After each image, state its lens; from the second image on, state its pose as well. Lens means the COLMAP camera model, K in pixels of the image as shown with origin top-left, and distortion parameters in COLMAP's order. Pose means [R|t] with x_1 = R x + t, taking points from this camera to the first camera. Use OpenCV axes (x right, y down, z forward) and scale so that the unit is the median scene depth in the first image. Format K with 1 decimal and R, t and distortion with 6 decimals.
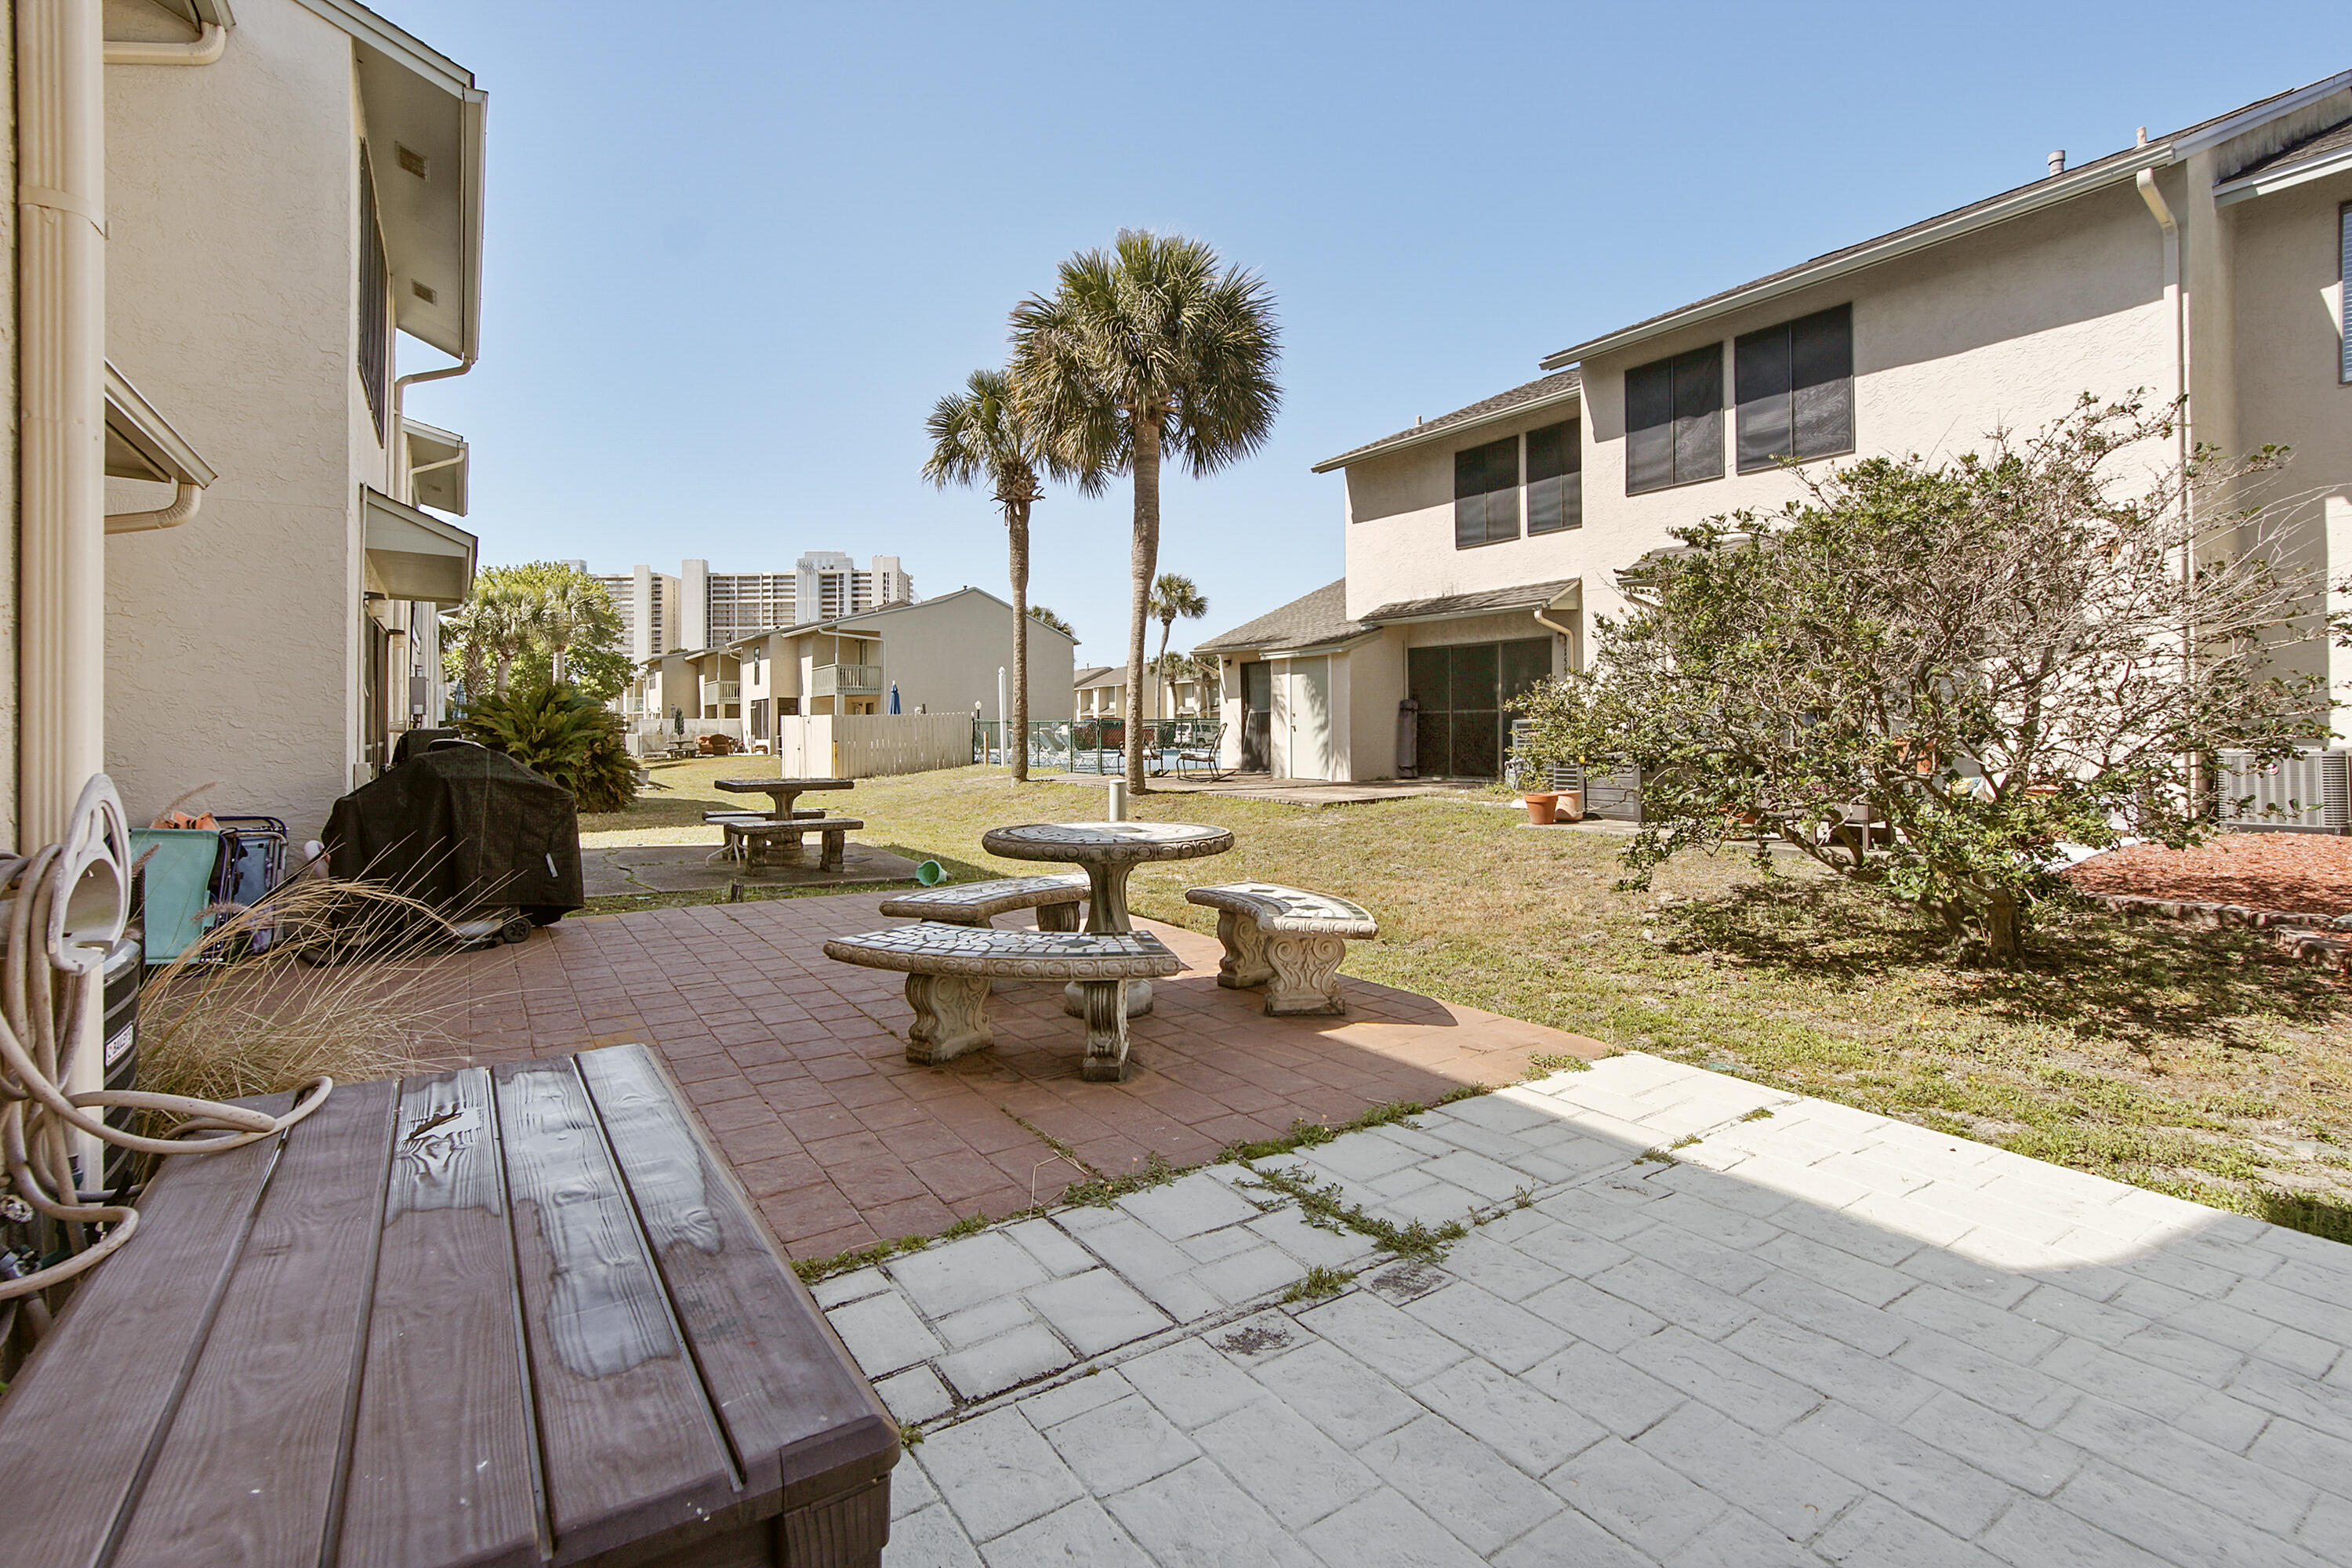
lens RADIAL K [[1074.2, 0, 1142.2], [0, 1074.2, 735.4], [0, 0, 1]] dist [-0.013546, 0.006875]
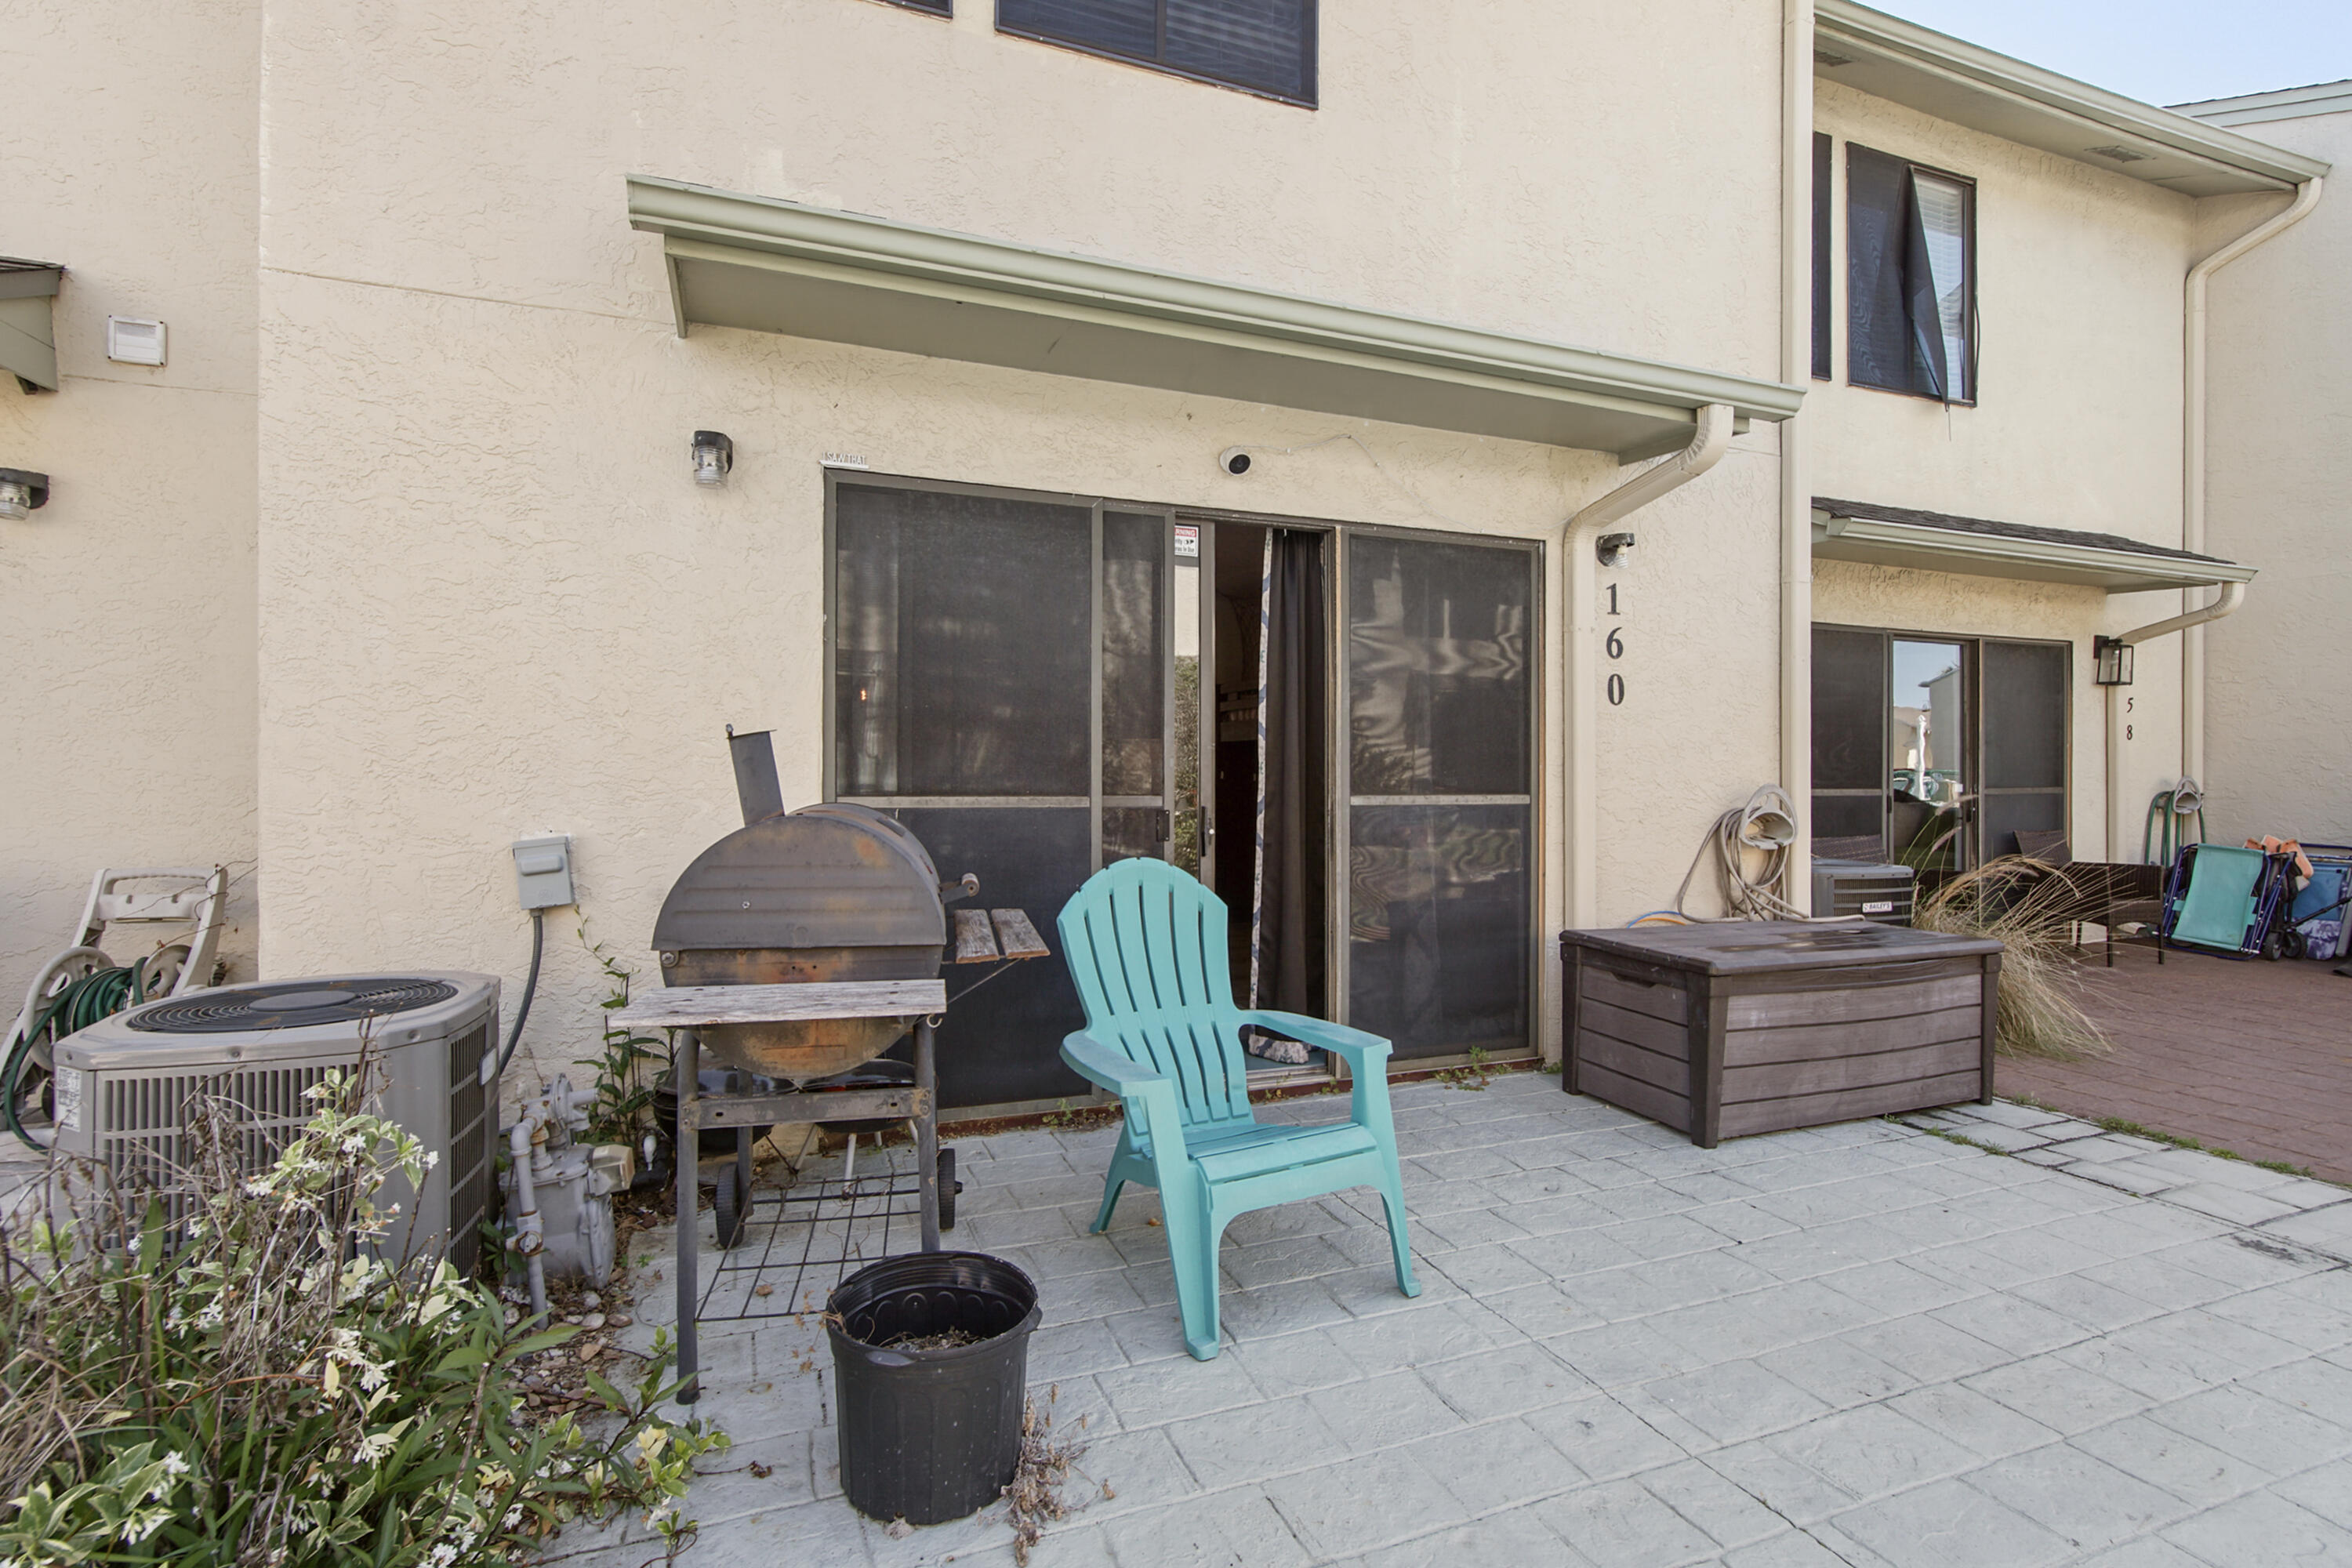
lens RADIAL K [[1074.2, 0, 1167.4], [0, 1074.2, 780.6], [0, 0, 1]] dist [-0.013546, 0.006875]
pose [[-0.205095, 0.002878, -0.978738, 1.599400], [-0.000787, 0.999995, 0.003105, 0.008908], [0.978742, 0.001407, -0.205092, -0.014337]]
